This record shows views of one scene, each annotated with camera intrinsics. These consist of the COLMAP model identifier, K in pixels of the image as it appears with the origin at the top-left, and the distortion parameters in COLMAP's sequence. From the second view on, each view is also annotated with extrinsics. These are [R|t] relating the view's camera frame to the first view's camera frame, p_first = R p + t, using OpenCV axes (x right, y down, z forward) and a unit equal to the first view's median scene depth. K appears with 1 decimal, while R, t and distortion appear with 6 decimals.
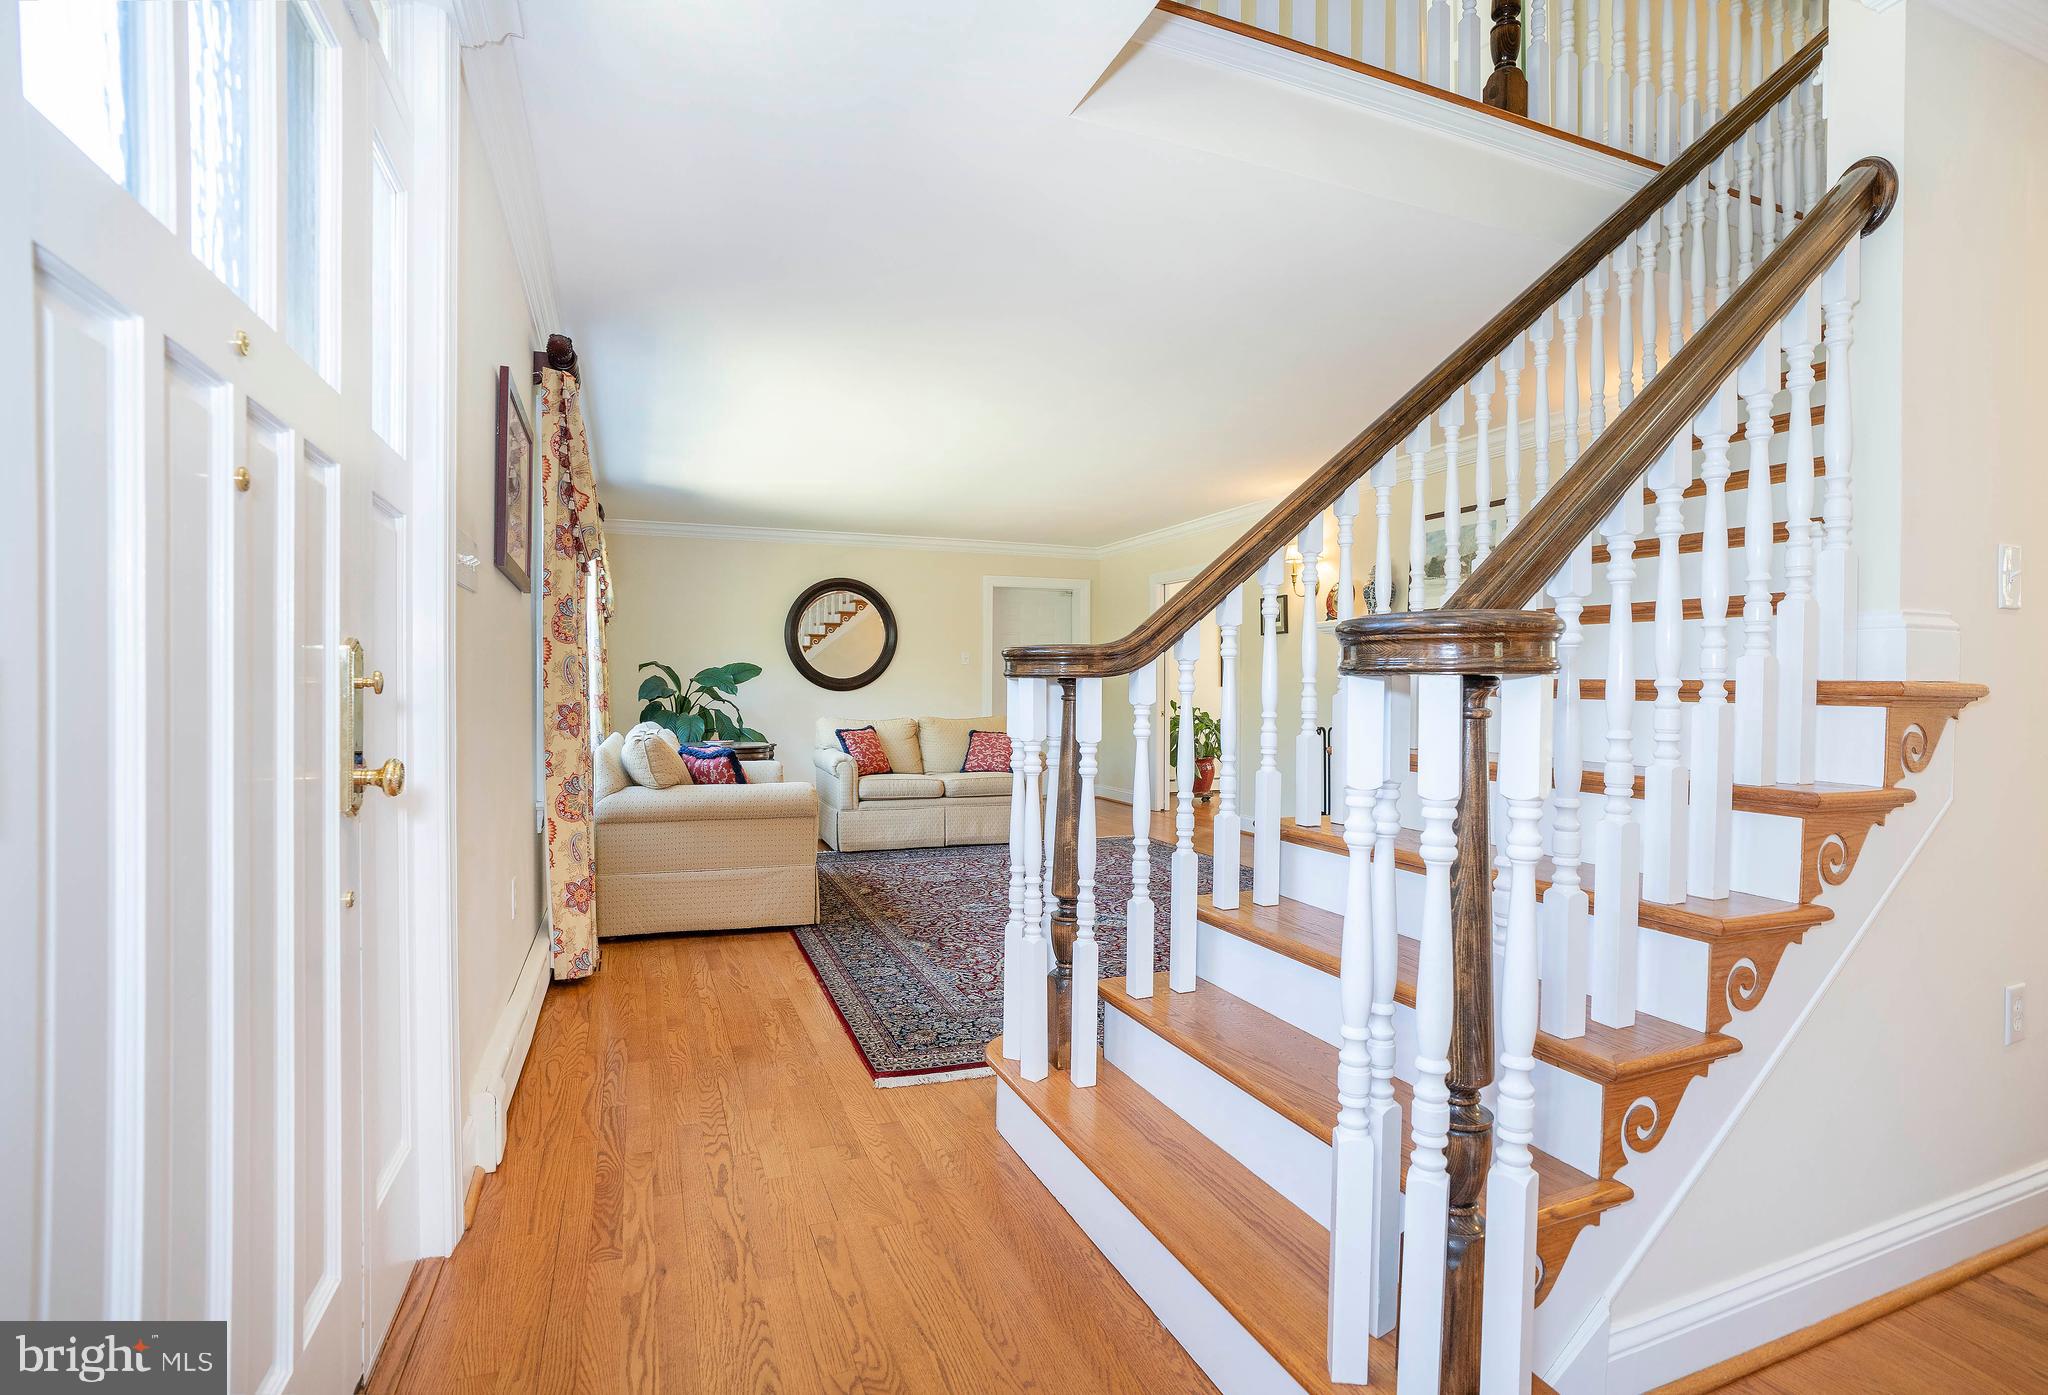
lens RADIAL K [[970.8, 0, 1042.9], [0, 970.8, 703.3], [0, 0, 1]] dist [-0.027737, -0.000031]
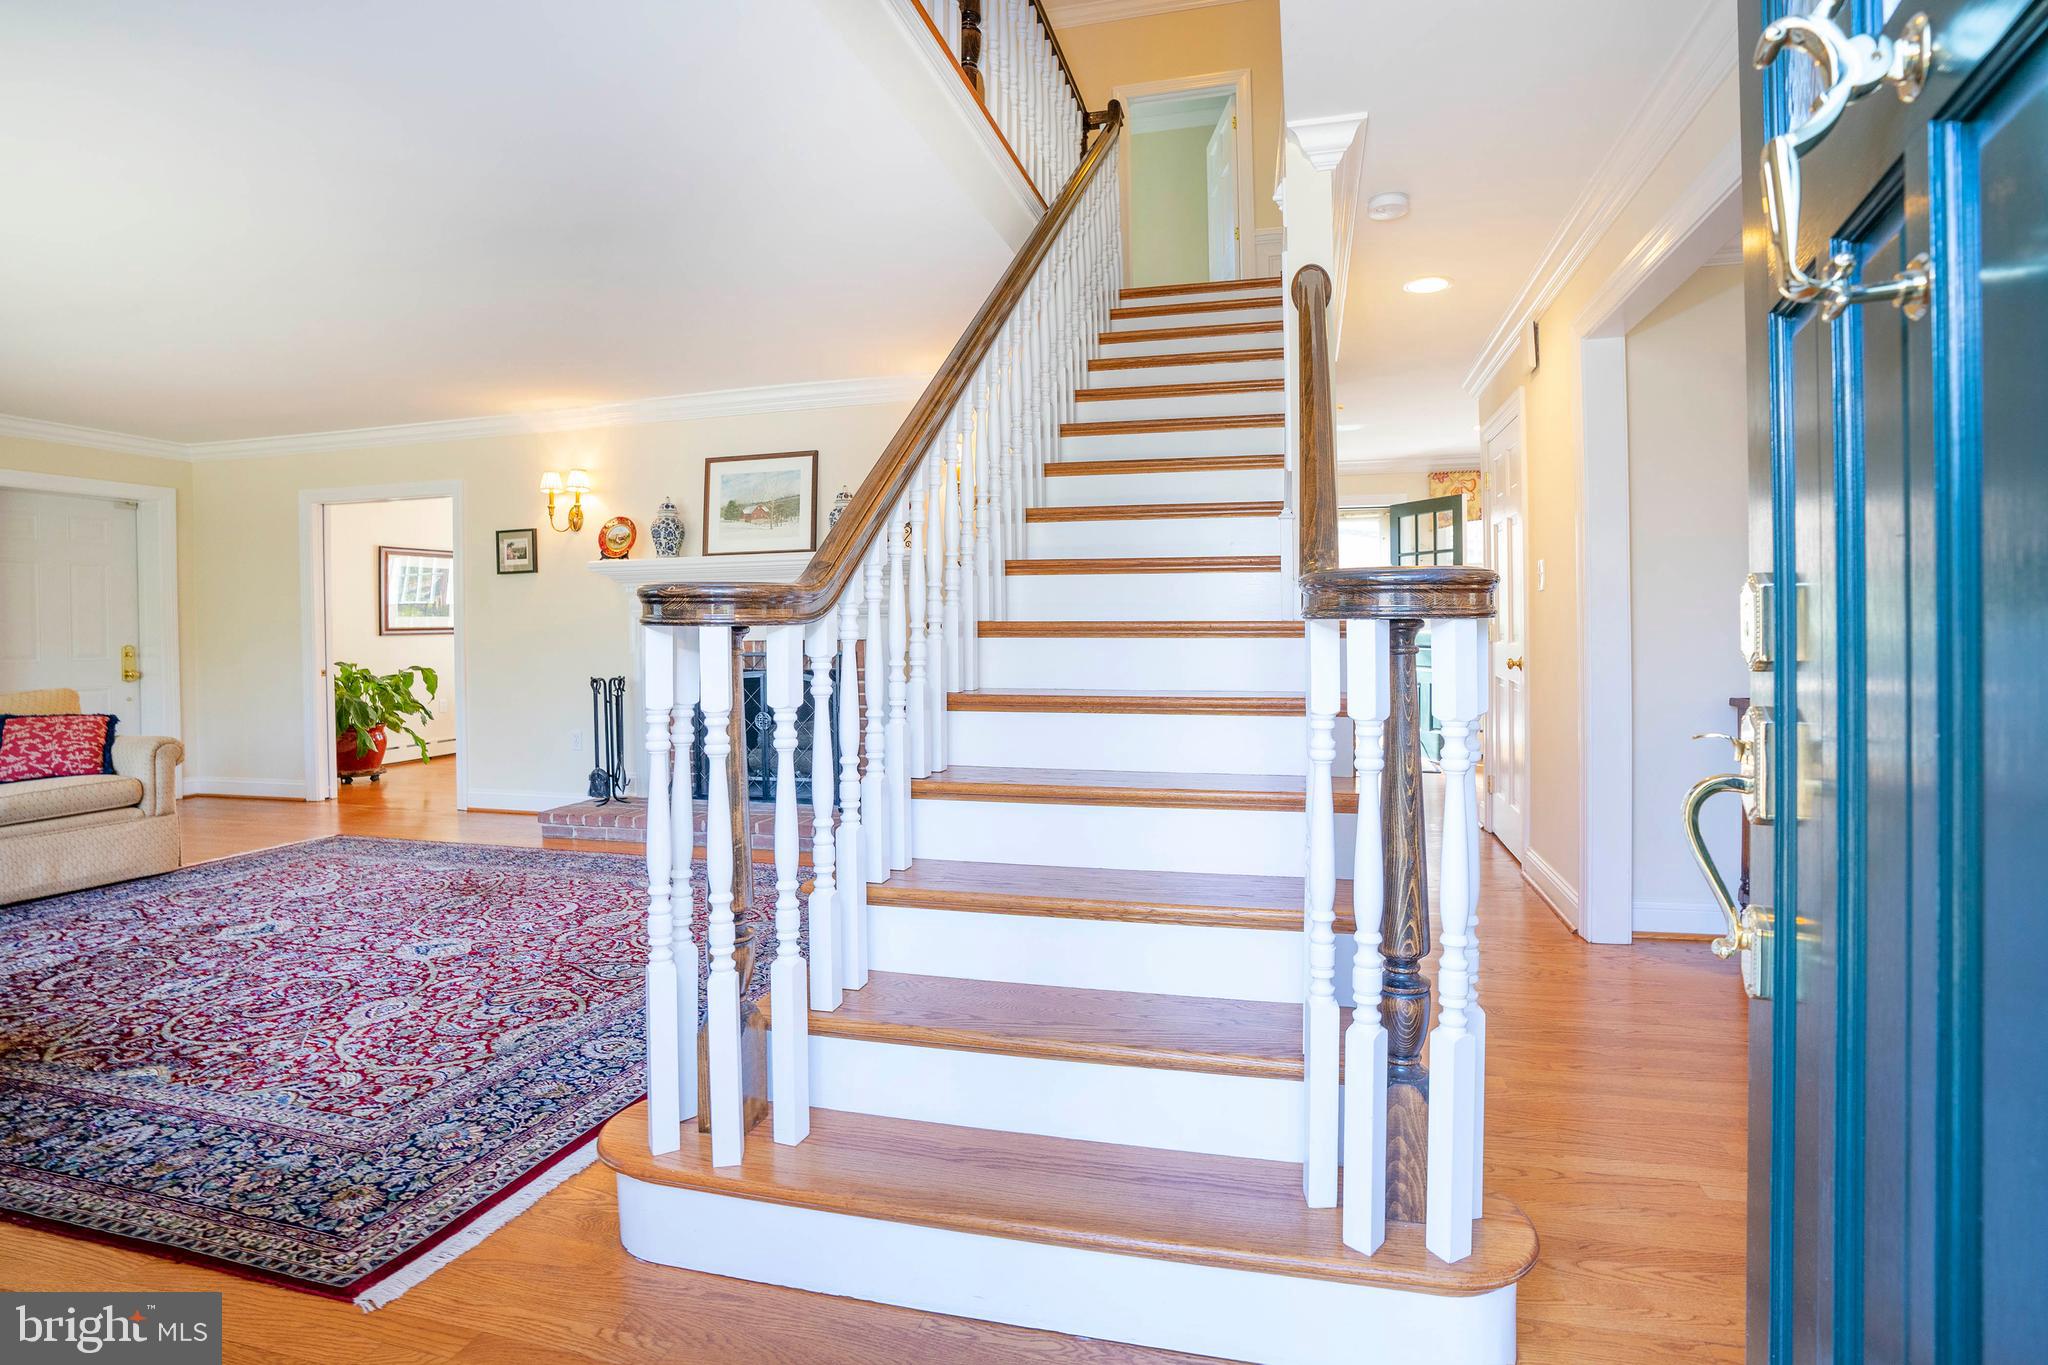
lens RADIAL K [[949.9, 0, 1071.2], [0, 949.9, 631.5], [0, 0, 1]] dist [-0.058680, 0.019664]
pose [[0.592704, -0.016511, 0.805251, -0.153080], [0.029138, 0.999575, -0.000951, -0.004873], [-0.804893, 0.024027, 0.592933, 0.127201]]
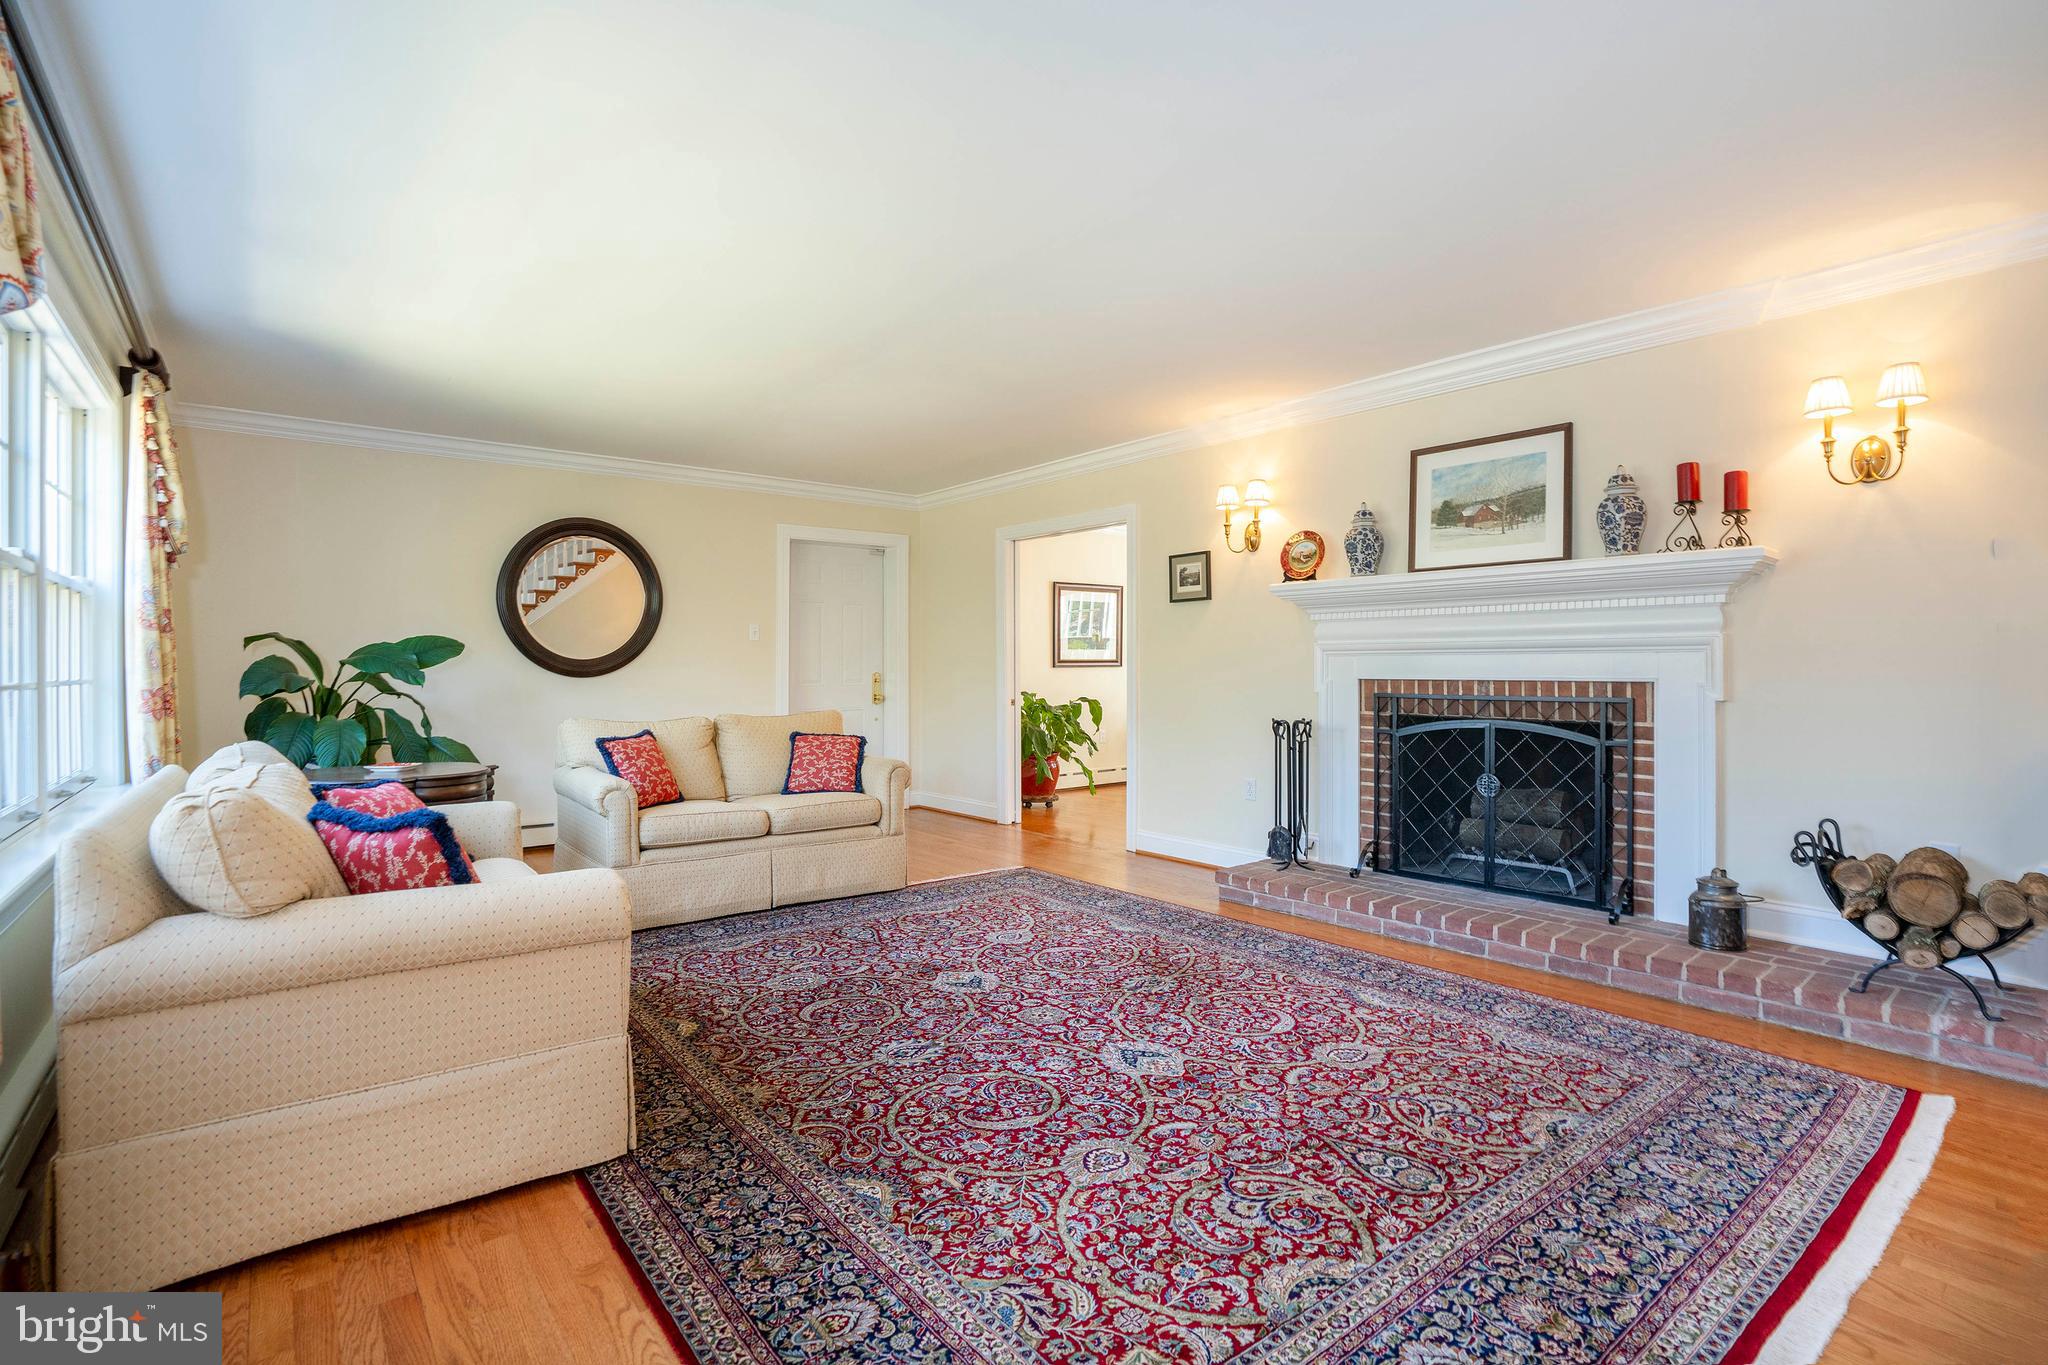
lens RADIAL K [[949.9, 0, 1030.0], [0, 949.9, 670.5], [0, 0, 1]] dist [-0.058680, 0.019664]
pose [[0.958481, -0.006652, 0.285080, -0.118886], [0.010291, 0.999884, -0.011268, -0.008331], [-0.284972, 0.013734, 0.958437, 0.332206]]
